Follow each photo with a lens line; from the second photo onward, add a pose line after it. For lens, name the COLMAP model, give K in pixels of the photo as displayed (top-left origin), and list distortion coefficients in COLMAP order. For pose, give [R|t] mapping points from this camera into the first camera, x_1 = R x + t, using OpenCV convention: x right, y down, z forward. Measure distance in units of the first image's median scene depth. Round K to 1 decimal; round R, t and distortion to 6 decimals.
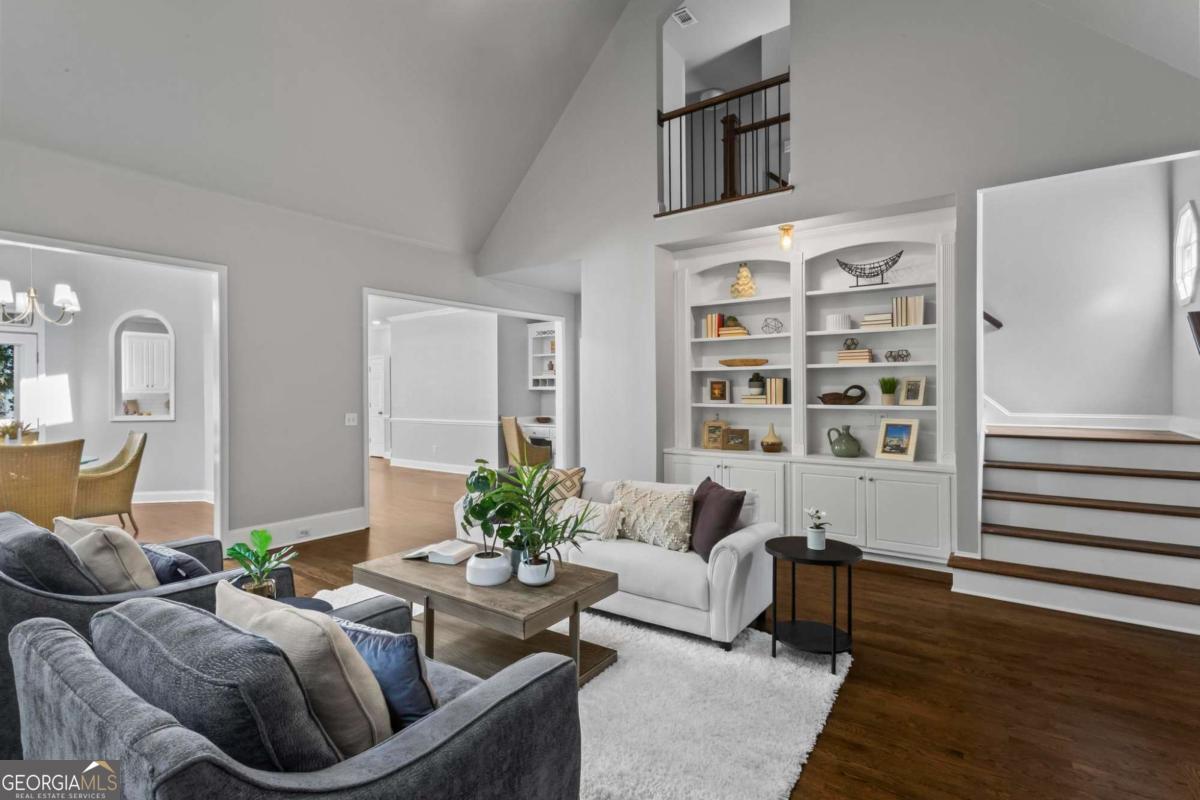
lens RADIAL K [[575.1, 0, 602.1], [0, 575.1, 393.0], [0, 0, 1]] dist [0.002870, 0.000469]
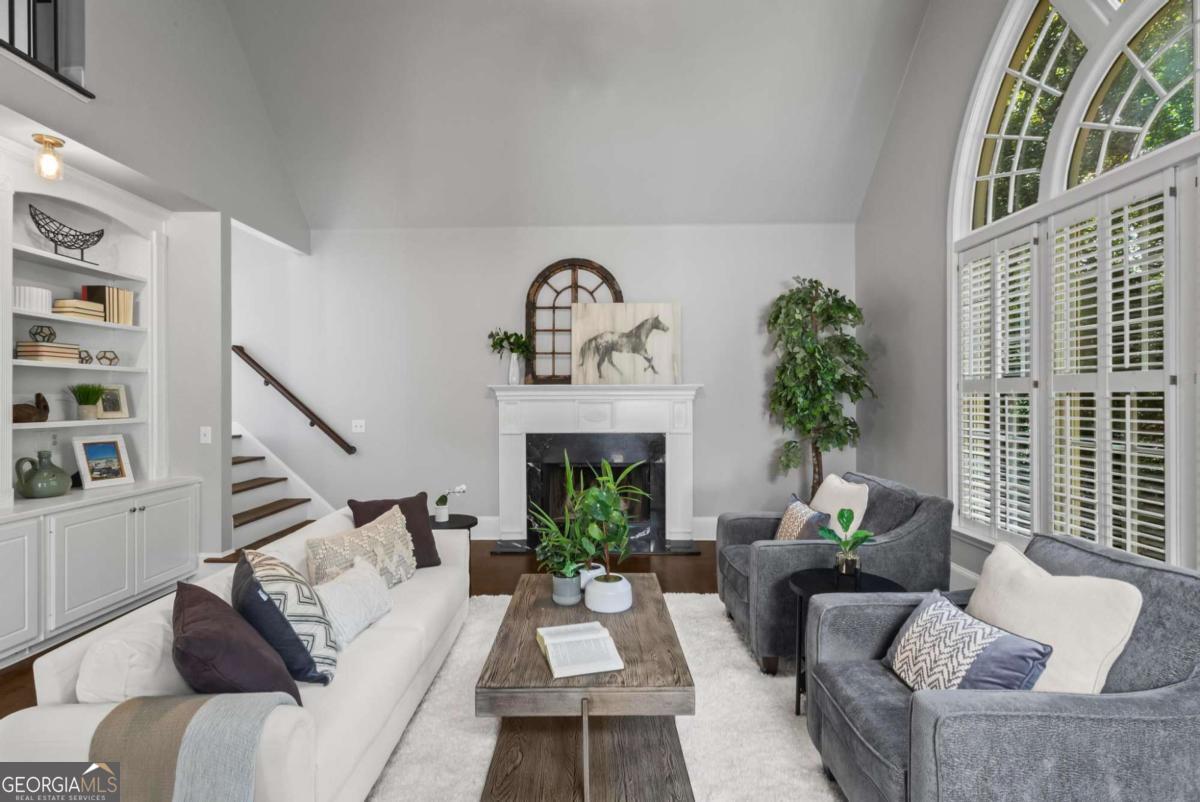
lens RADIAL K [[592.6, 0, 600.0], [0, 592.6, 401.0], [0, 0, 1]] dist [-0.000834, 0.001599]
pose [[-0.581970, 0.003706, 0.813202, -0.548487], [0.017043, 0.999826, 0.007641, 0.001961], [-0.813032, 0.018306, -0.581932, 0.884246]]
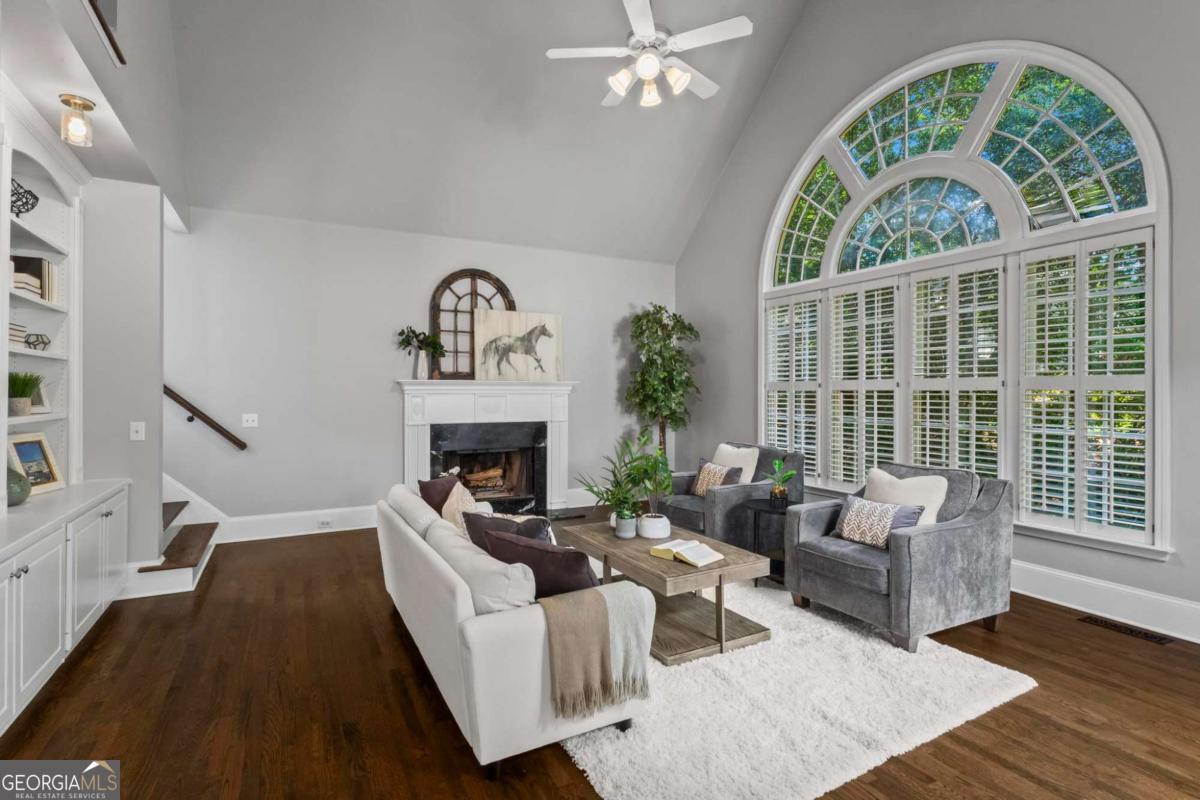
lens RADIAL K [[575.1, 0, 602.1], [0, 575.1, 393.0], [0, 0, 1]] dist [0.002870, 0.000469]
pose [[-0.902961, 0.003511, 0.429708, -0.380140], [0.008719, 0.999910, 0.010150, -0.004125], [-0.429634, 0.012911, -0.902911, 1.282371]]
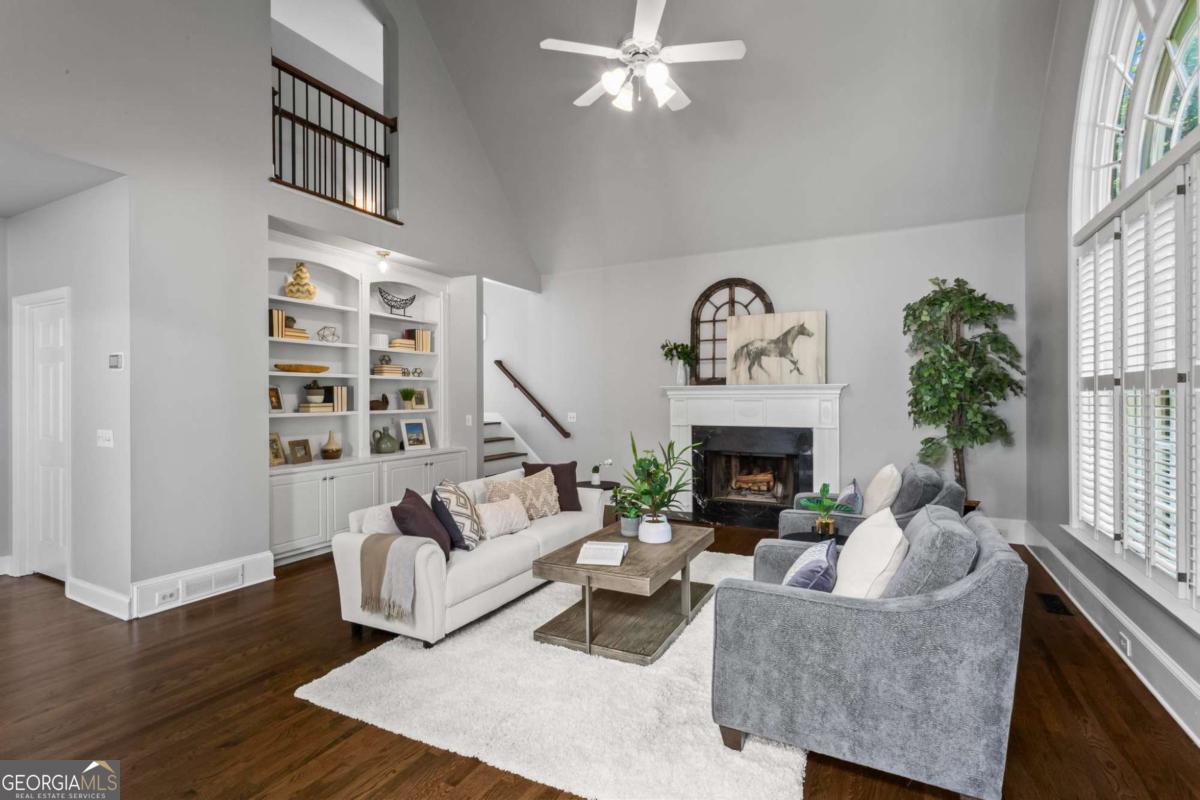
lens RADIAL K [[579.4, 0, 600.0], [0, 579.4, 400.0], [0, 0, 1]] dist [0.000511, 0.000166]
pose [[-0.151976, 0.001933, 0.988382, -0.854965], [0.016694, 0.999860, 0.000612, 0.006395], [-0.988243, 0.016593, -0.151987, 0.751407]]
